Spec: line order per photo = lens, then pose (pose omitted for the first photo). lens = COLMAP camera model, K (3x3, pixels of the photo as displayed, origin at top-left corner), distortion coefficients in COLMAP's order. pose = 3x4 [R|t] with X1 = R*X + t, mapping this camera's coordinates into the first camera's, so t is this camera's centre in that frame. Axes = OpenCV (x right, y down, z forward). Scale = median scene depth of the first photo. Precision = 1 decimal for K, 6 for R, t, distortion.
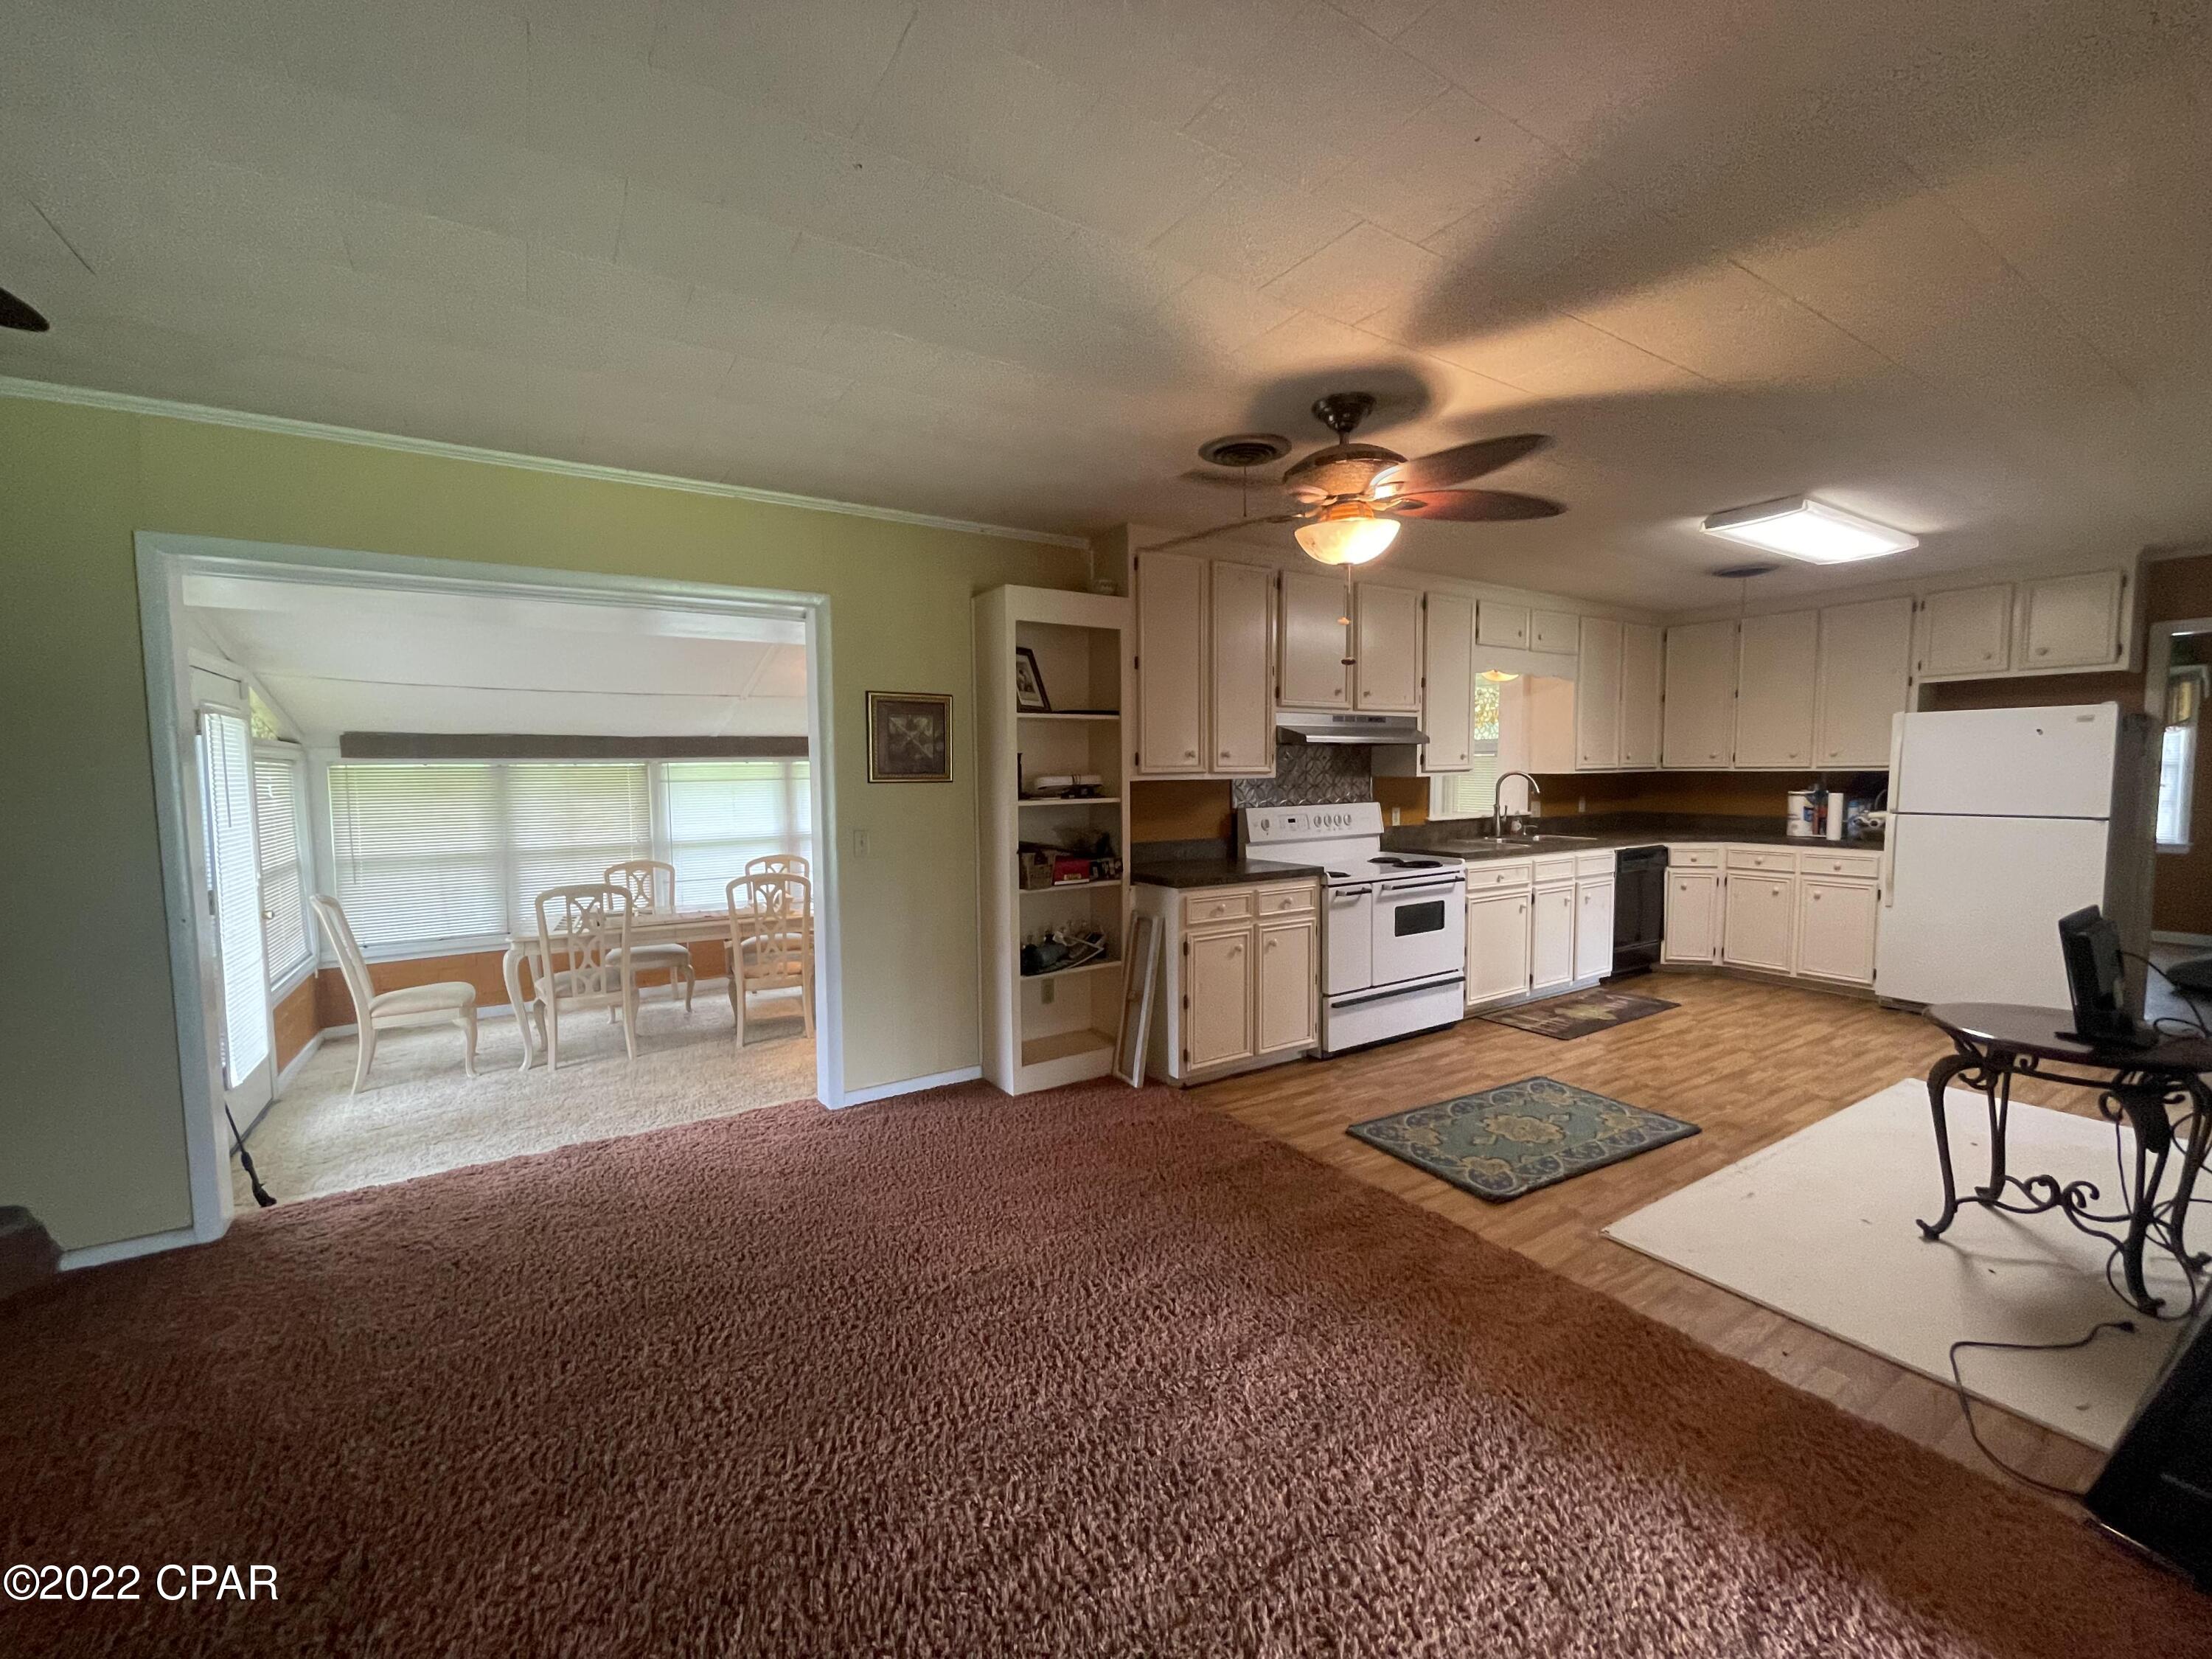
lens RADIAL K [[900.3, 0, 1092.1], [0, 900.3, 834.6], [0, 0, 1]] dist [-0.001724, -0.000065]
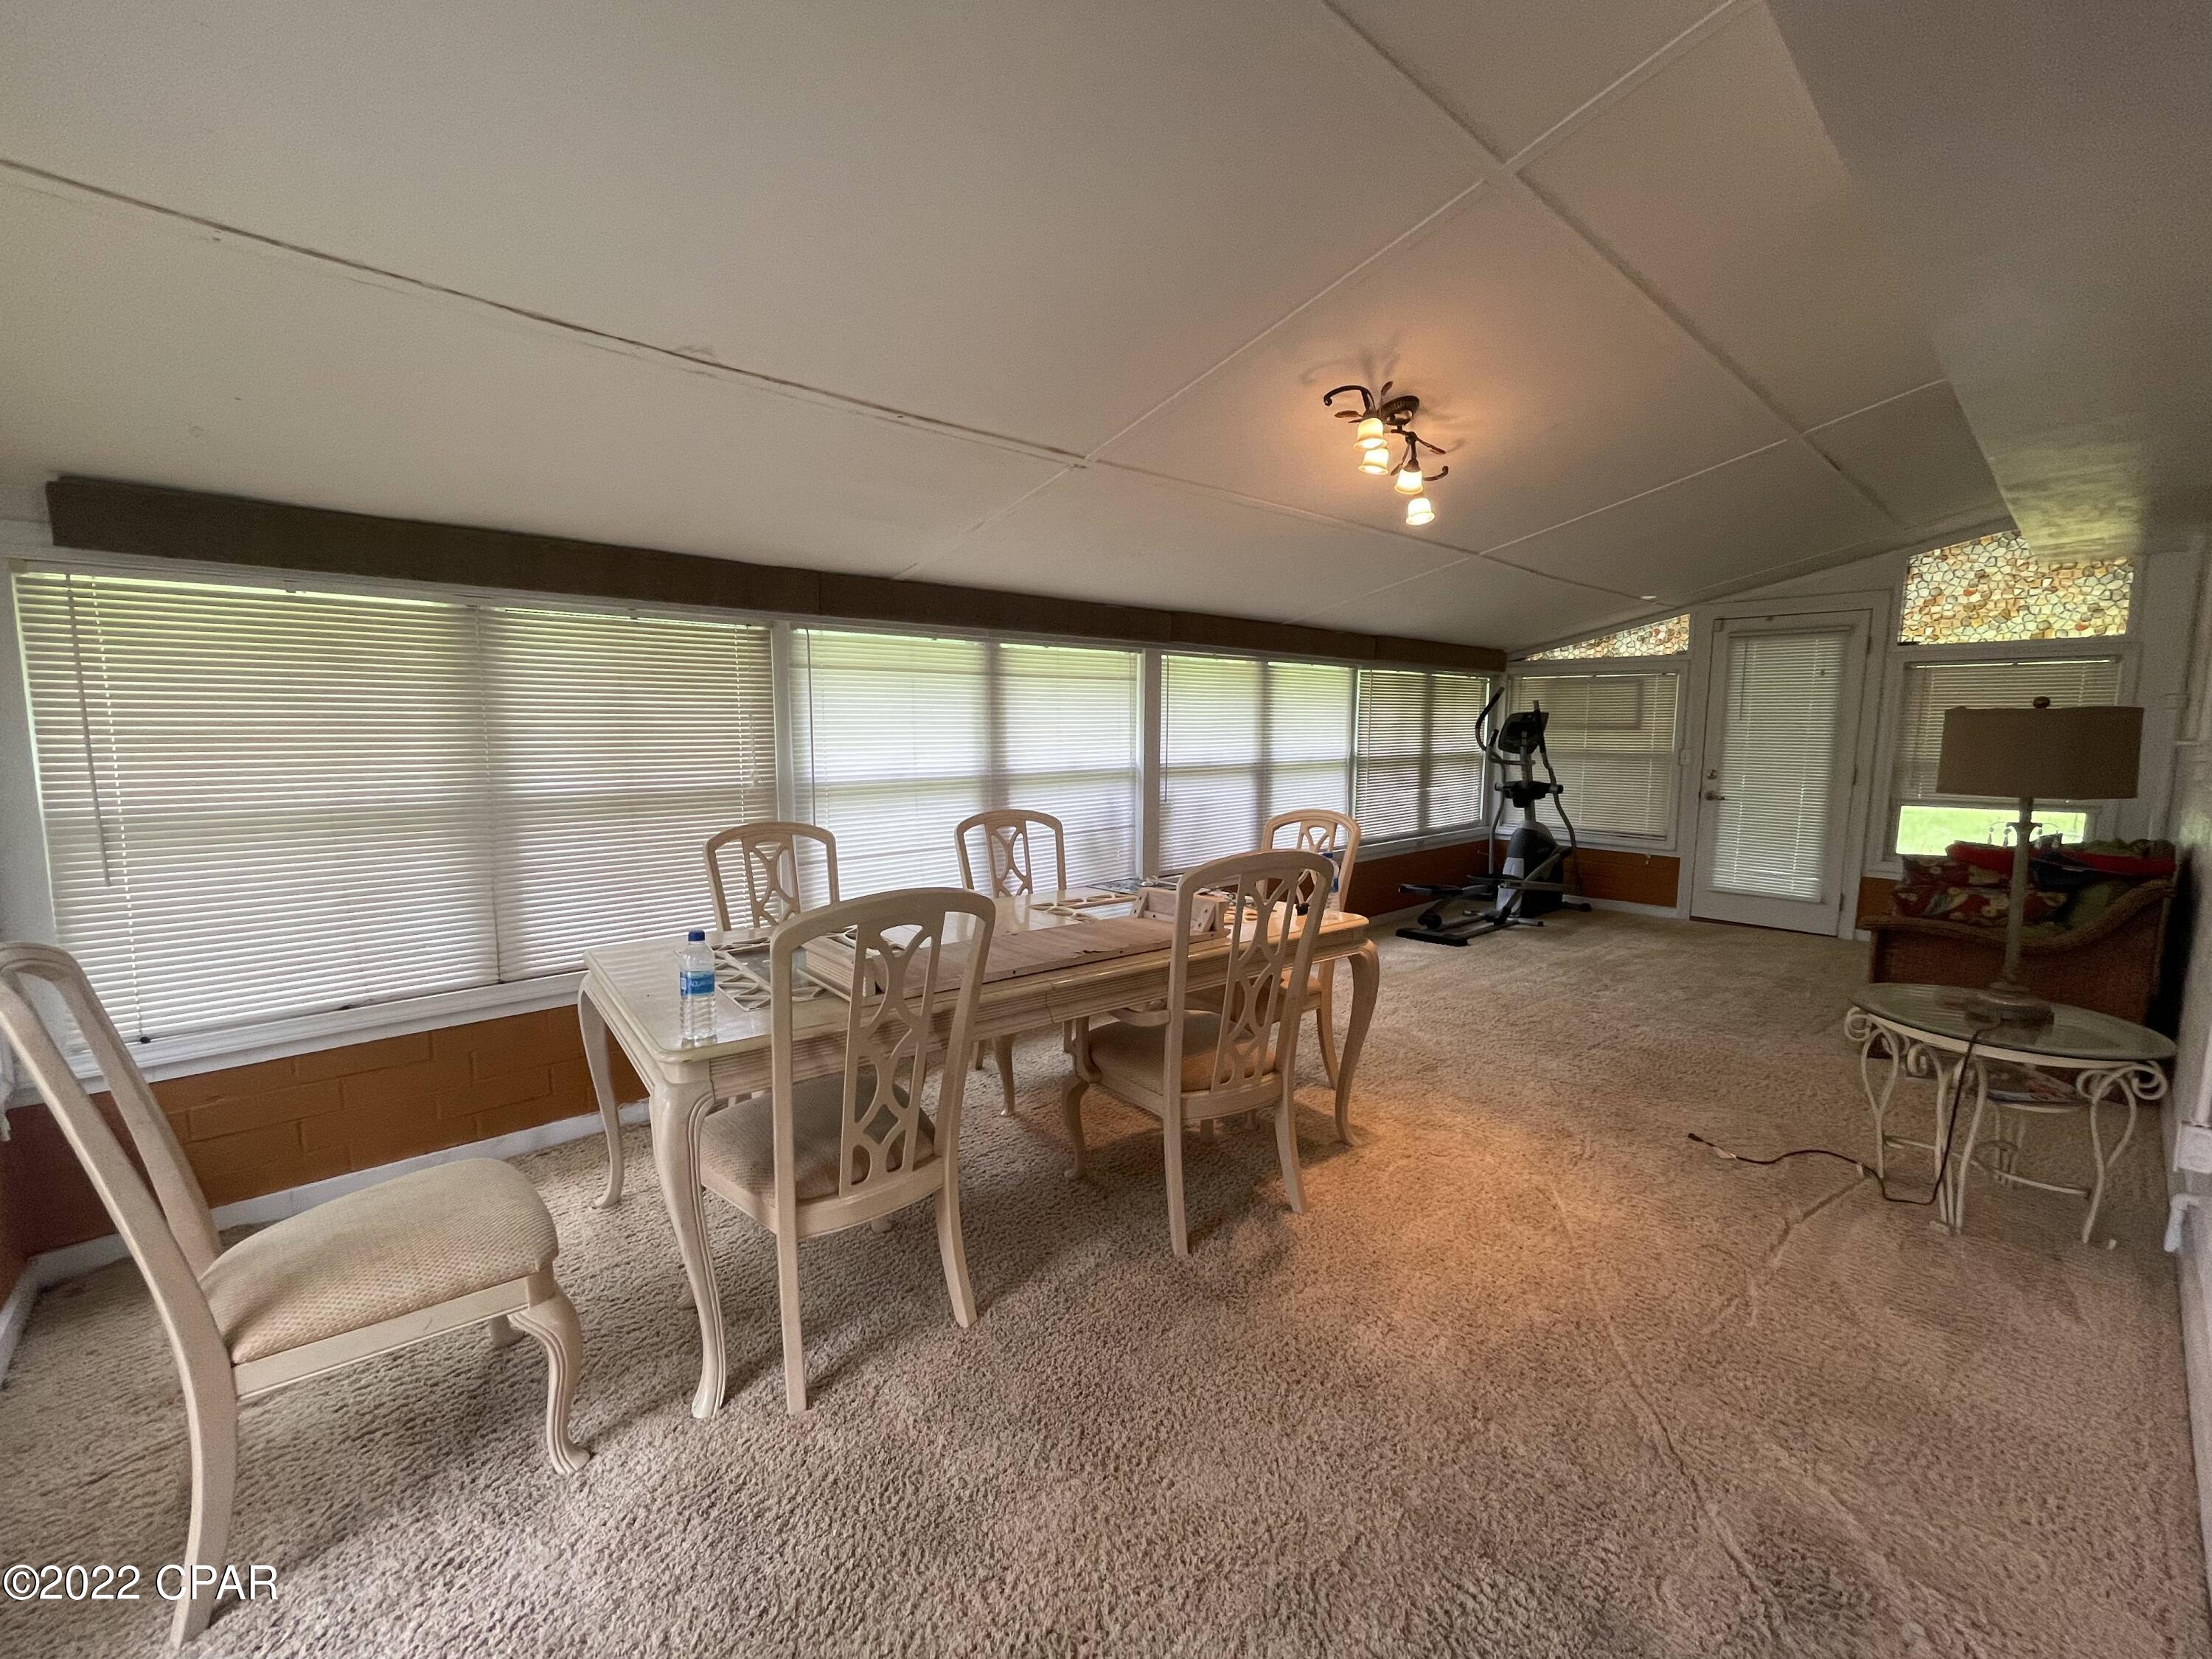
lens RADIAL K [[900.3, 0, 1084.5], [0, 900.3, 832.0], [0, 0, 1]] dist [-0.001724, -0.000065]
pose [[0.986031, -0.005888, 0.166456, -0.658377], [-0.000671, 0.999226, 0.039322, 0.024224], [-0.166559, -0.038885, 0.985265, 0.770210]]
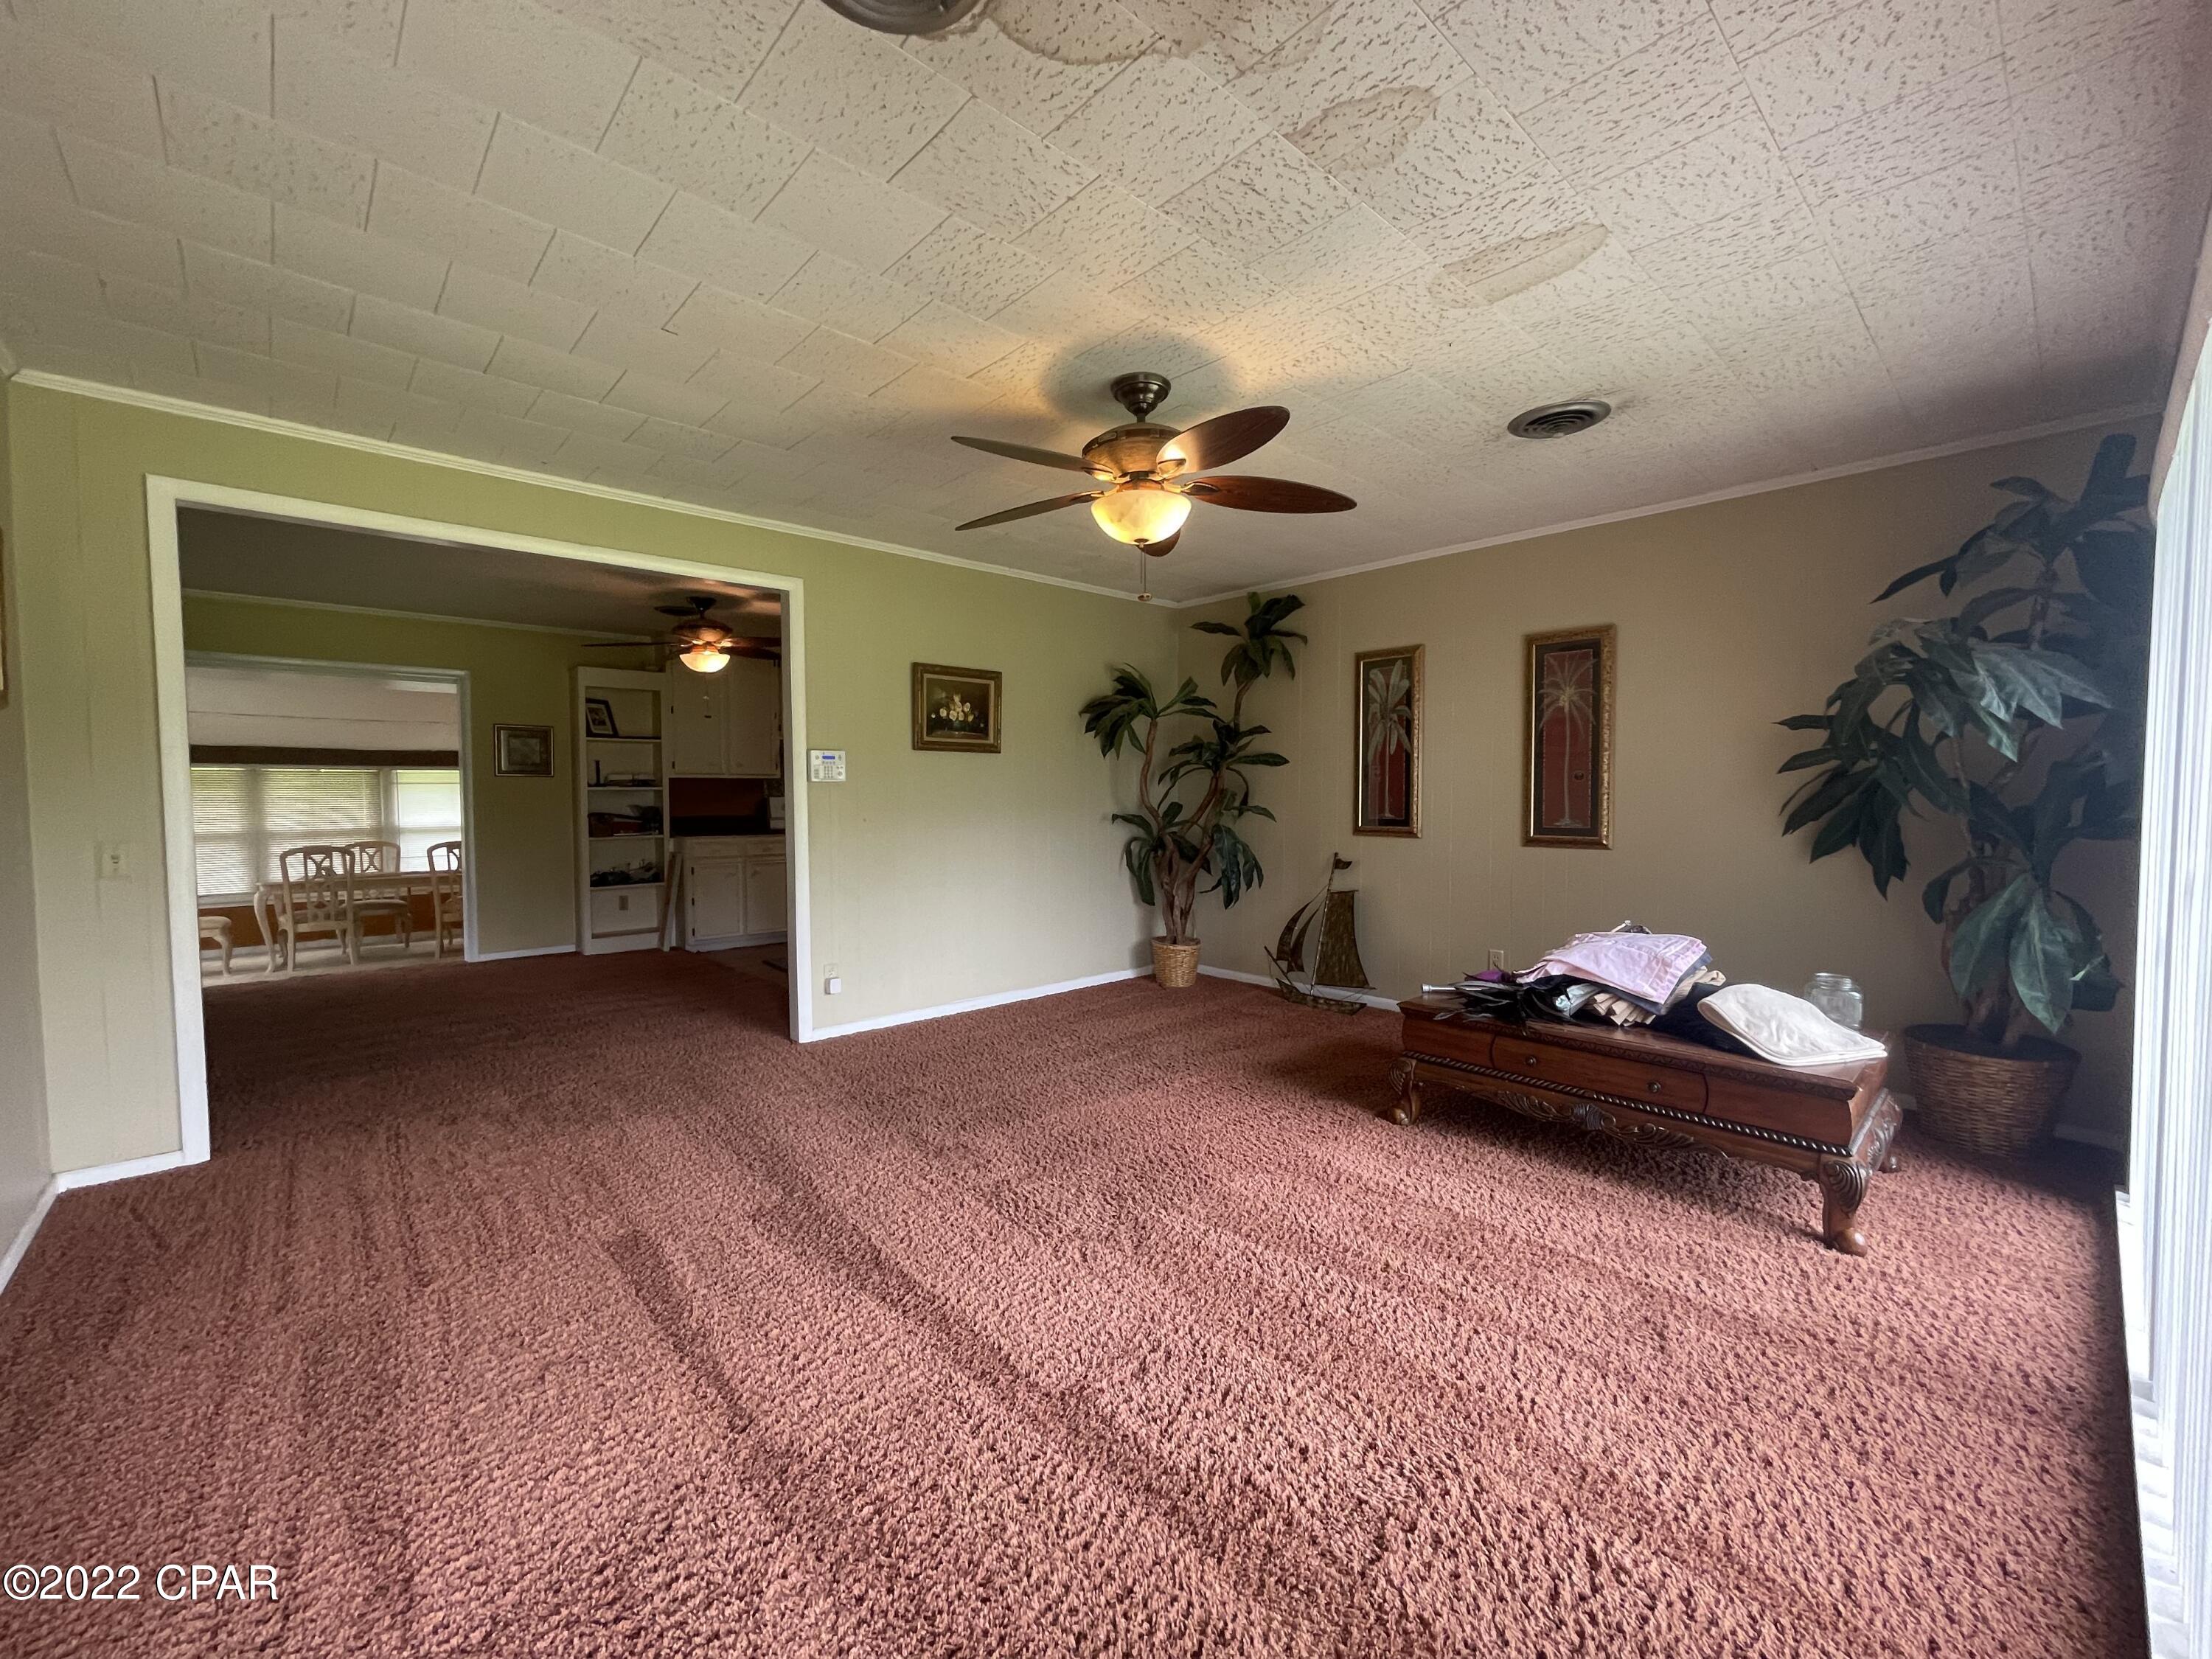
lens RADIAL K [[900.3, 0, 1103.2], [0, 900.3, 831.7], [0, 0, 1]] dist [-0.001724, -0.000065]
pose [[0.983948, -0.004035, 0.178412, 0.557170], [0.009144, 0.999571, -0.027824, 0.102188], [-0.178224, 0.029009, 0.983562, -0.863336]]
